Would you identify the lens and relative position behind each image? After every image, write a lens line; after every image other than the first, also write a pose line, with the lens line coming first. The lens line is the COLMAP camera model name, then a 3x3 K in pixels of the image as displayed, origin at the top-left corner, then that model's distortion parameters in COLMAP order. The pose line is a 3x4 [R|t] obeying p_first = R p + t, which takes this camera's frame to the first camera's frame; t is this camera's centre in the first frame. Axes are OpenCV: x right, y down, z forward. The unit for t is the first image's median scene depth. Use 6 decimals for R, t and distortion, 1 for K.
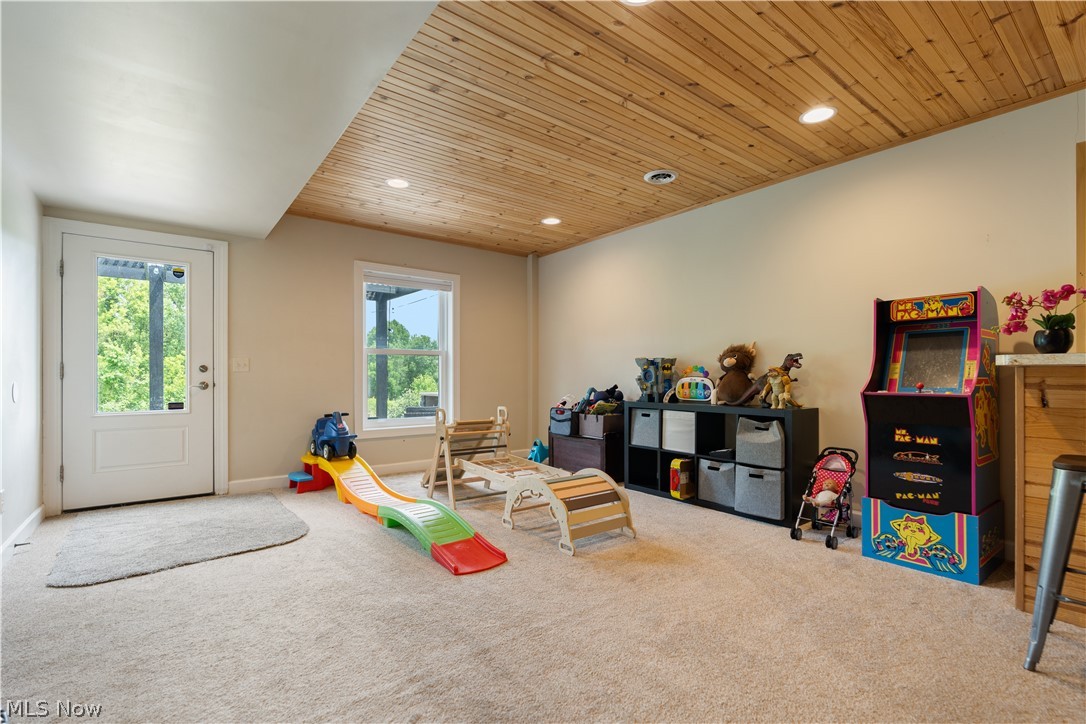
lens RADIAL K [[492.6, 0, 537.1], [0, 492.6, 371.5], [0, 0, 1]] dist [-0.002463, 0.001191]
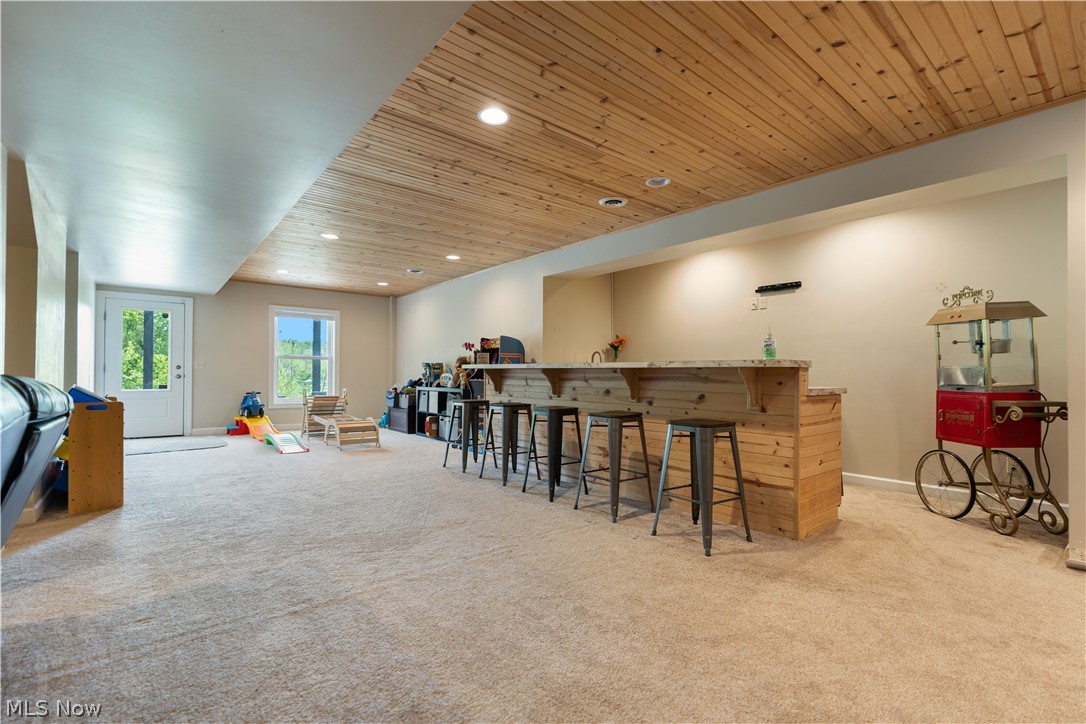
lens RADIAL K [[492.6, 0, 547.4], [0, 492.6, 366.0], [0, 0, 1]] dist [-0.002463, 0.001191]
pose [[0.999525, 0.007781, 0.029821, 0.628408], [-0.007496, 0.999925, -0.009679, -0.002157], [-0.029894, 0.009451, 0.999508, -0.856258]]
